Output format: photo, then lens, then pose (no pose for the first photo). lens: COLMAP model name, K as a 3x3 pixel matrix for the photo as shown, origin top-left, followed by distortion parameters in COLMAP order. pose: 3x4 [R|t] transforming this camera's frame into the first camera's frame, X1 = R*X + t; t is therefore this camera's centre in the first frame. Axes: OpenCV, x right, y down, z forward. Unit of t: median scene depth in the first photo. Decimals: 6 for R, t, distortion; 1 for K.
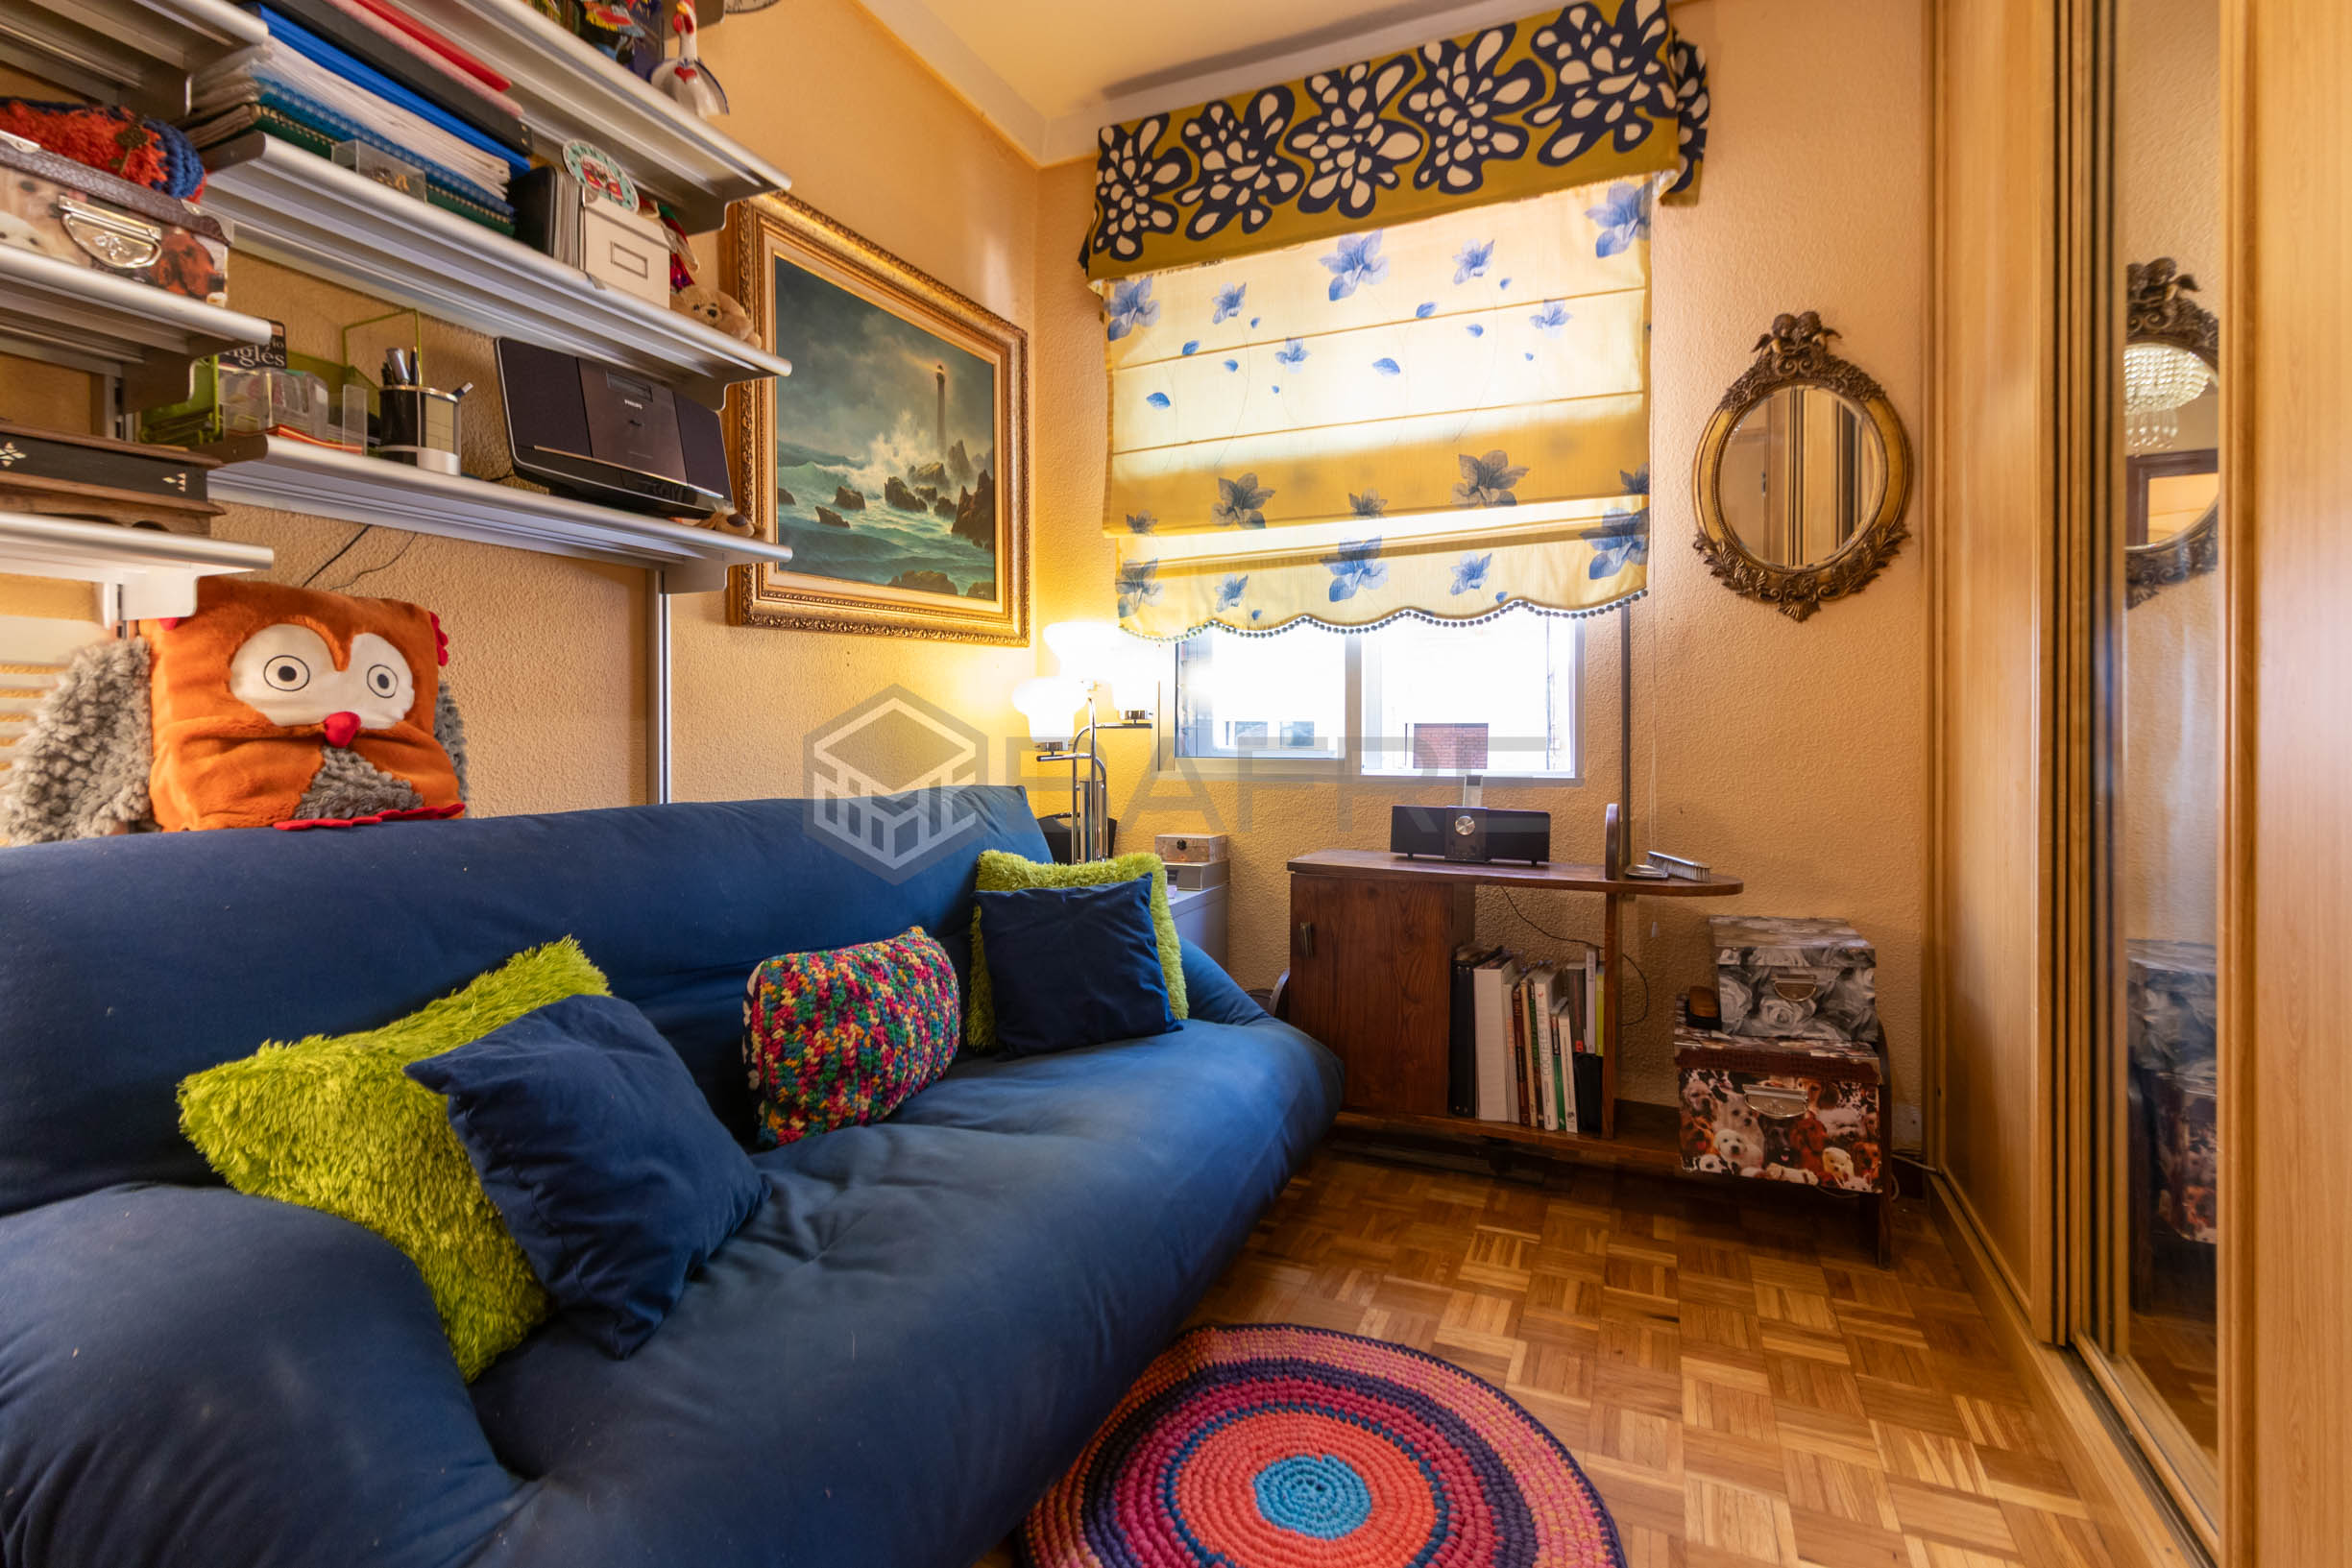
lens RADIAL K [[1079.8, 0, 1174.9], [0, 1079.8, 748.2], [0, 0, 1]] dist [0.000472, 0.000480]
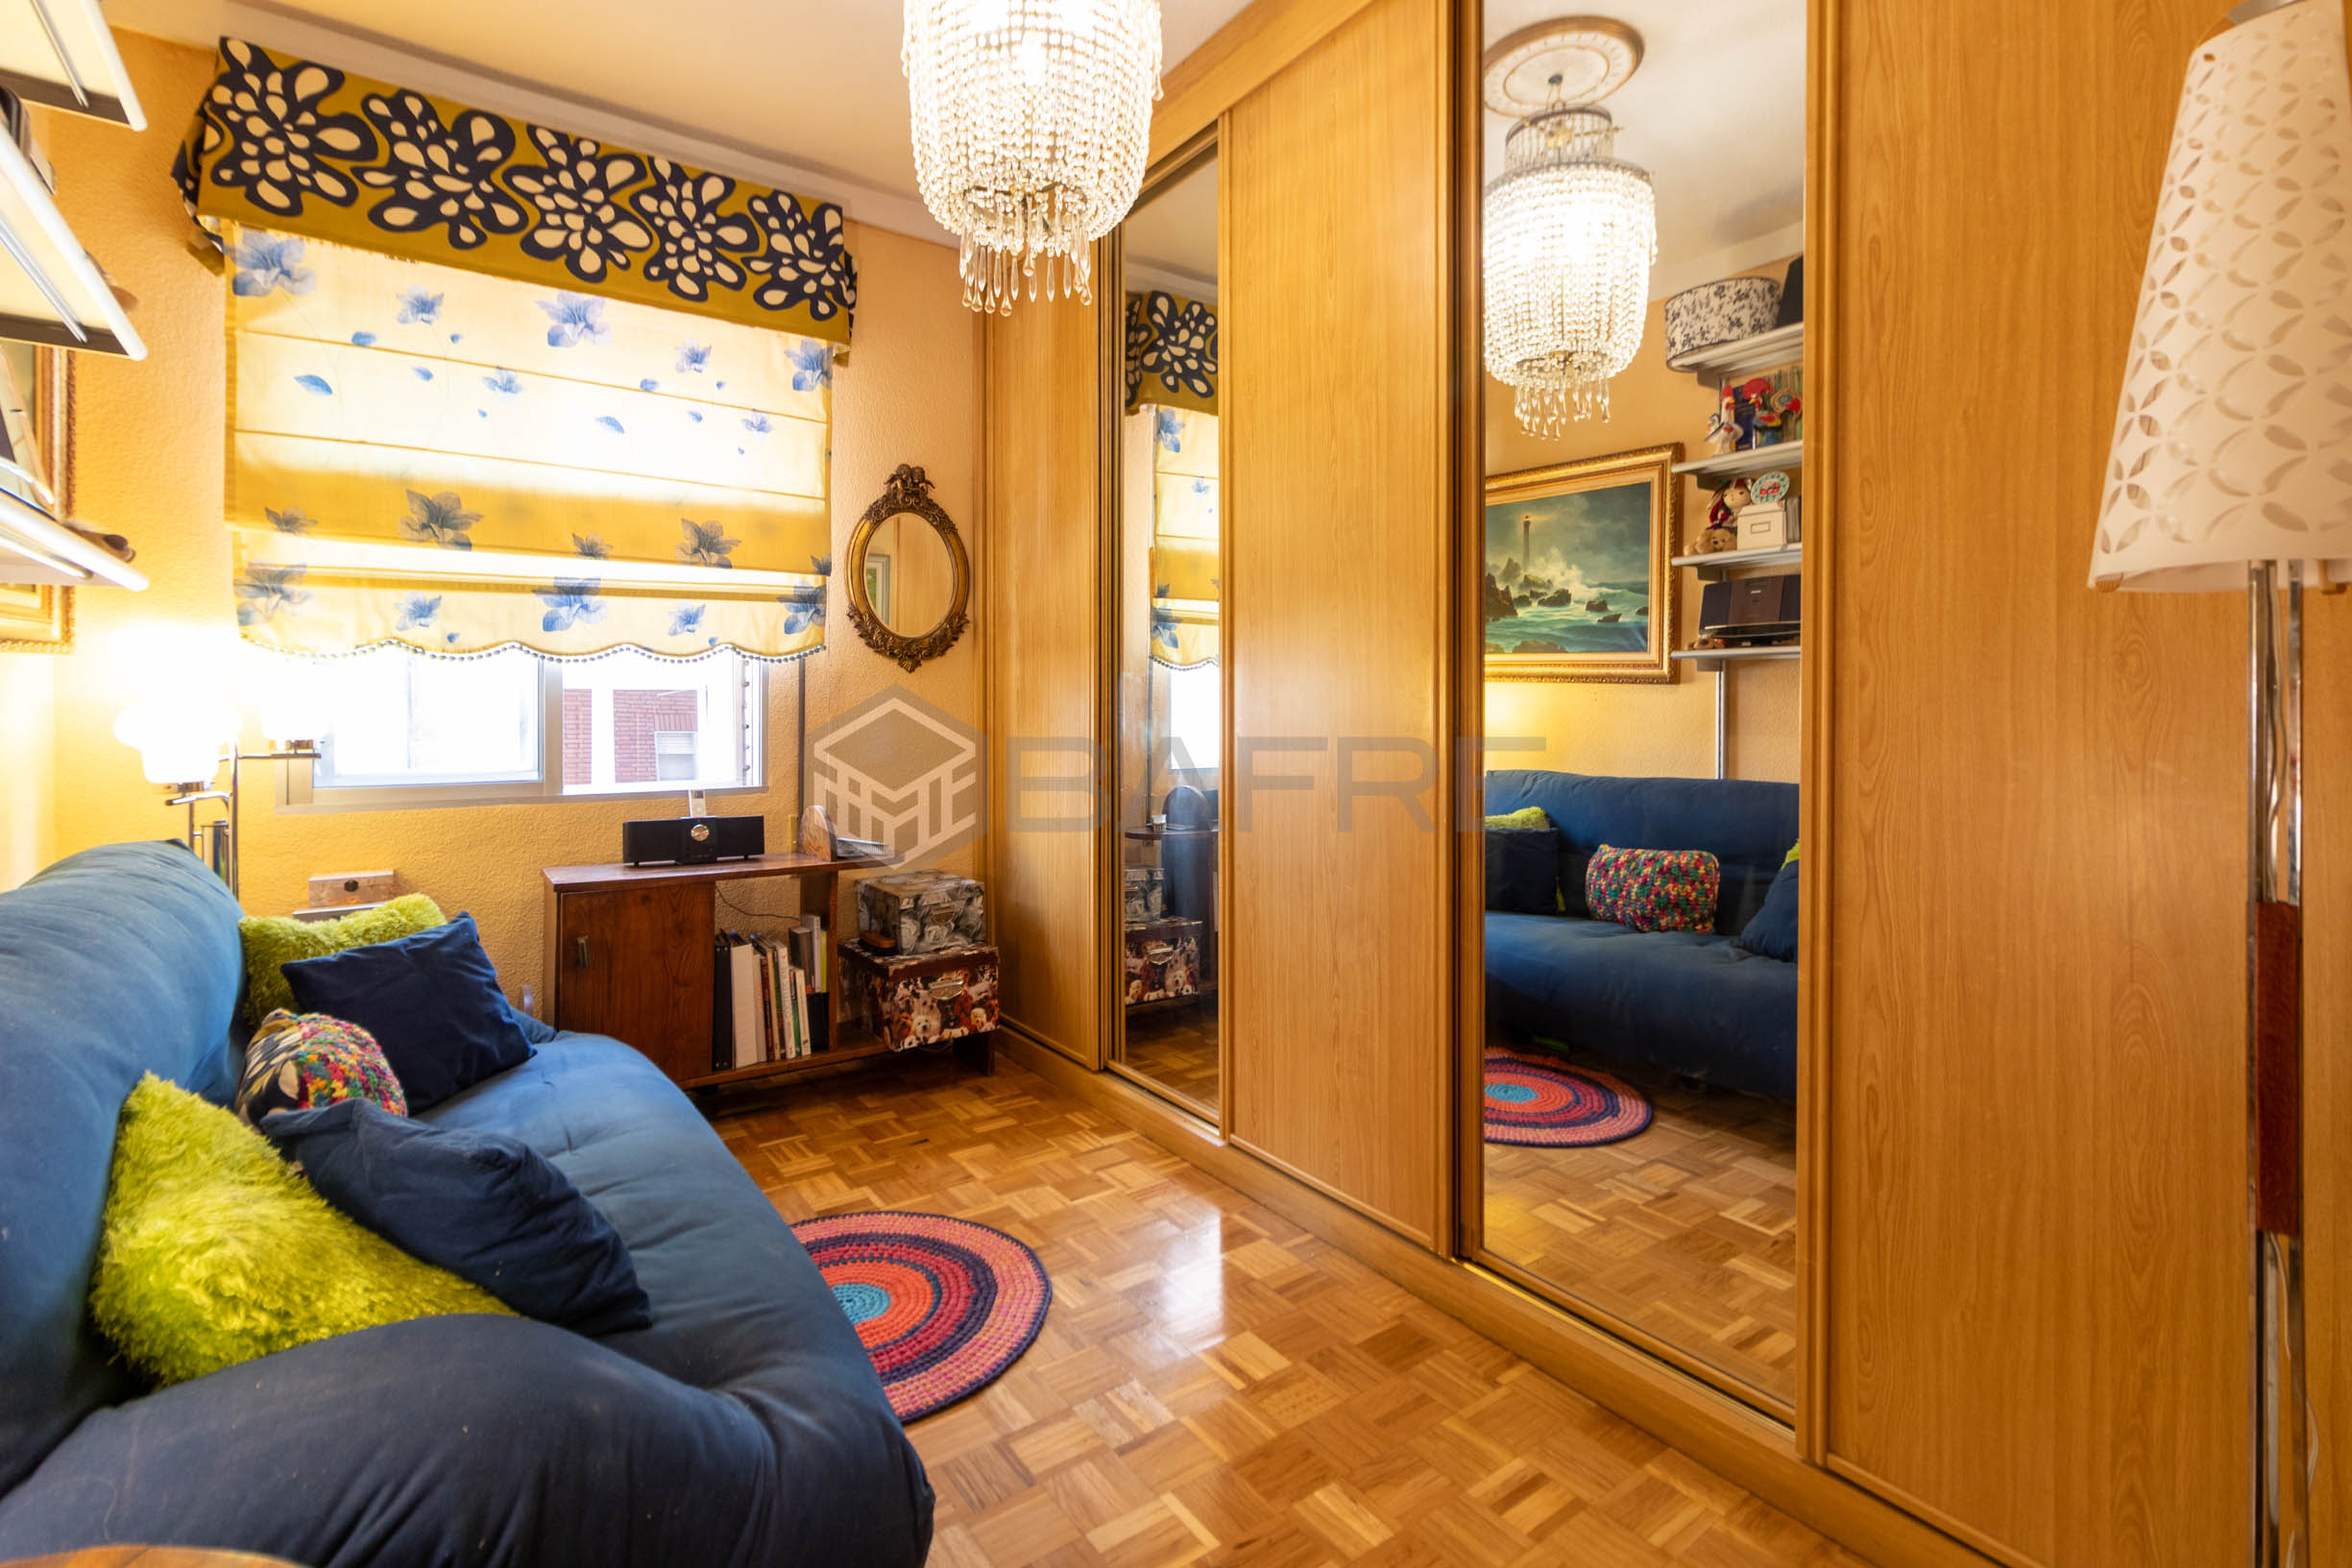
lens RADIAL K [[1079.8, 0, 1174.9], [0, 1079.8, 748.2], [0, 0, 1]] dist [0.000472, 0.000480]
pose [[0.500442, -0.030878, 0.865219, -0.507652], [0.012490, 0.999517, 0.028447, -0.050341], [-0.865680, -0.003430, 0.500586, -0.053542]]
